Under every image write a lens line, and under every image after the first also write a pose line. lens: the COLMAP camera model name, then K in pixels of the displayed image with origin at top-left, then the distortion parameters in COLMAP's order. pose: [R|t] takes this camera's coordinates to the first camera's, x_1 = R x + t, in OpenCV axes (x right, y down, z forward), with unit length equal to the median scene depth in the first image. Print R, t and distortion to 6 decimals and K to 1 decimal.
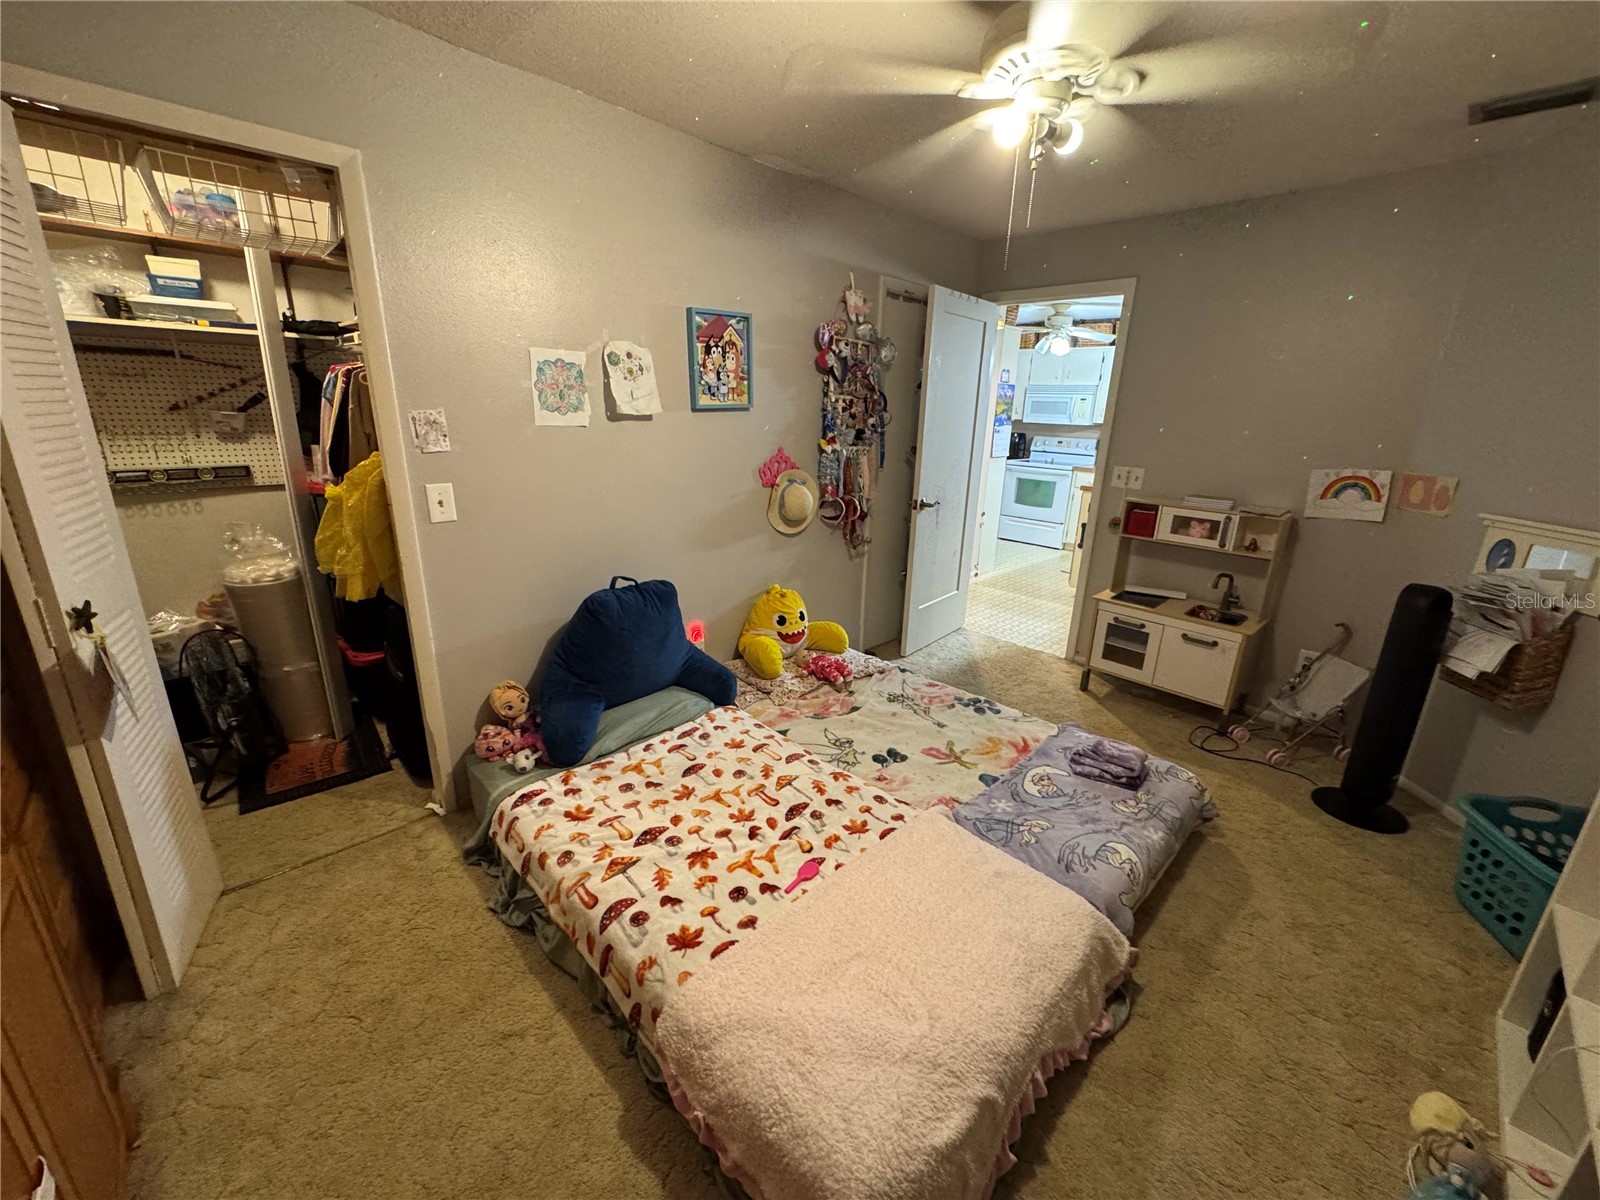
lens RADIAL K [[639.6, 0, 796.6], [0, 639.6, 597.7], [0, 0, 1]] dist [-0.004110, 0.001077]
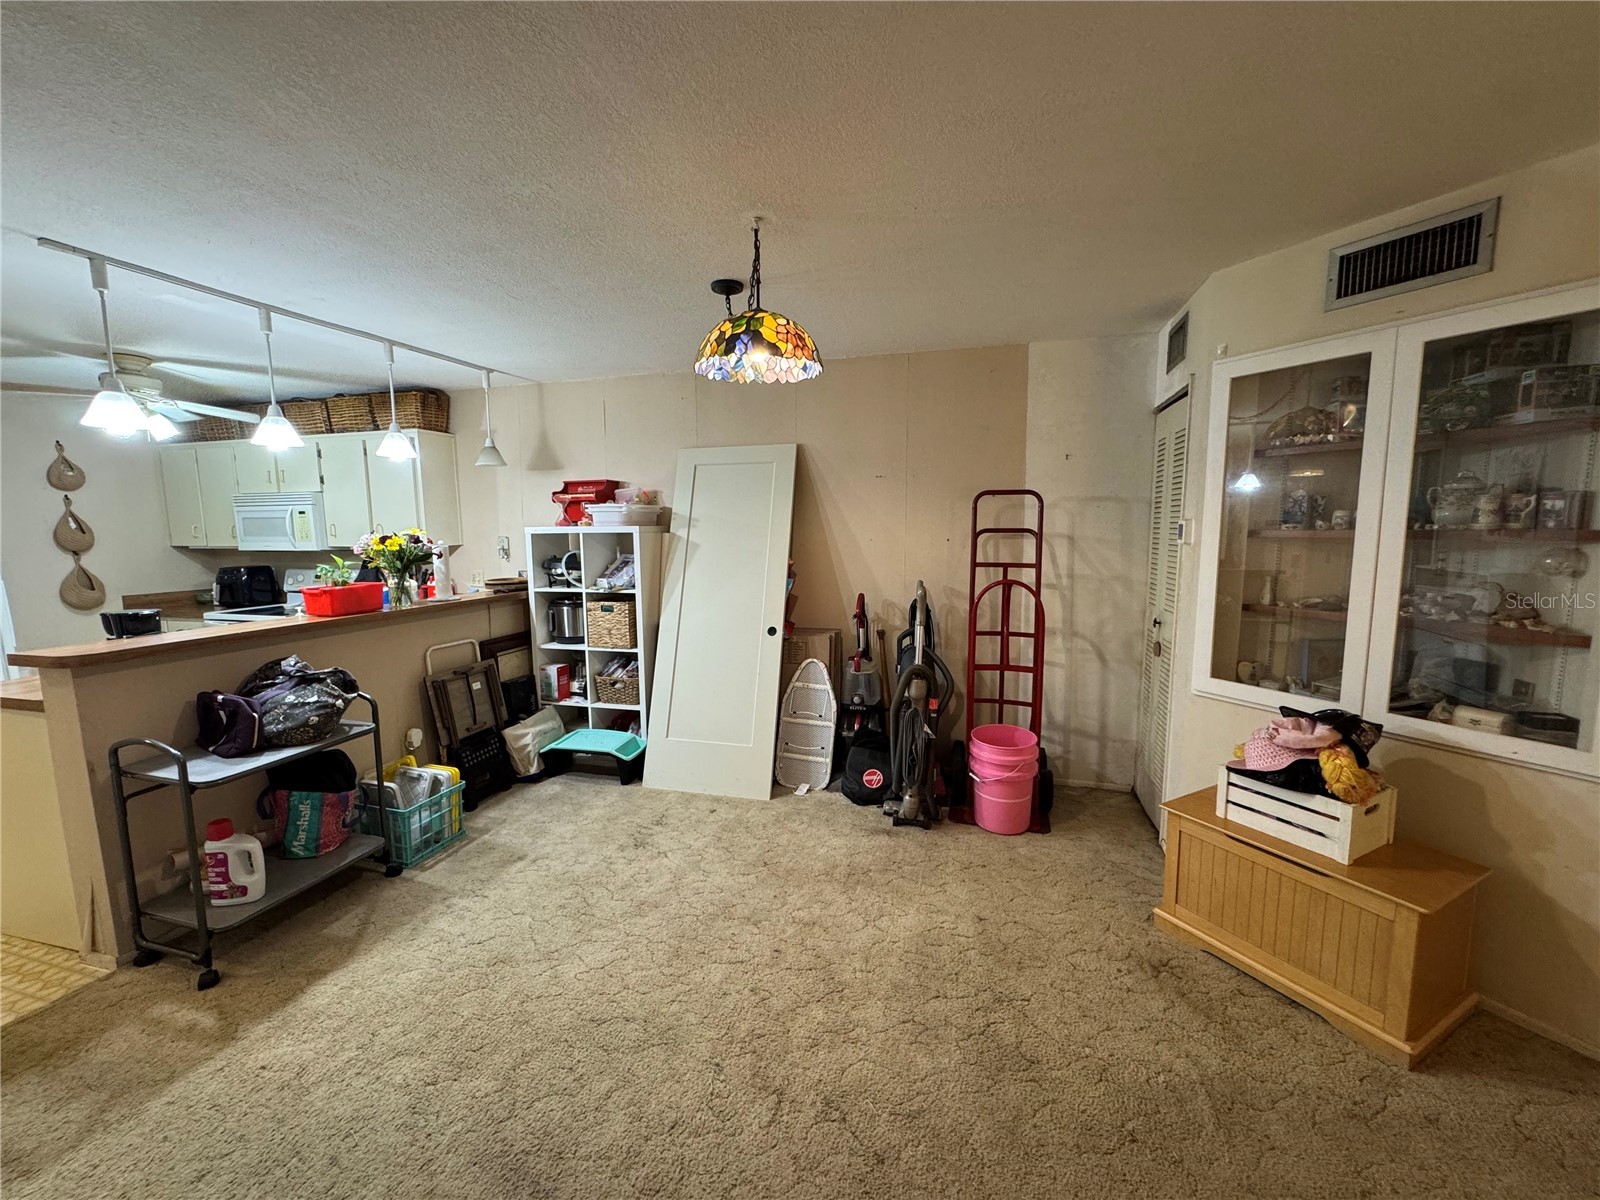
lens RADIAL K [[639.6, 0, 802.5], [0, 639.6, 600.2], [0, 0, 1]] dist [-0.004110, 0.001077]
pose [[0.865930, -0.097076, 0.490654, 1.735124], [0.180789, 0.975407, -0.126081, -0.152871], [-0.466348, 0.197882, 0.862185, 0.679860]]
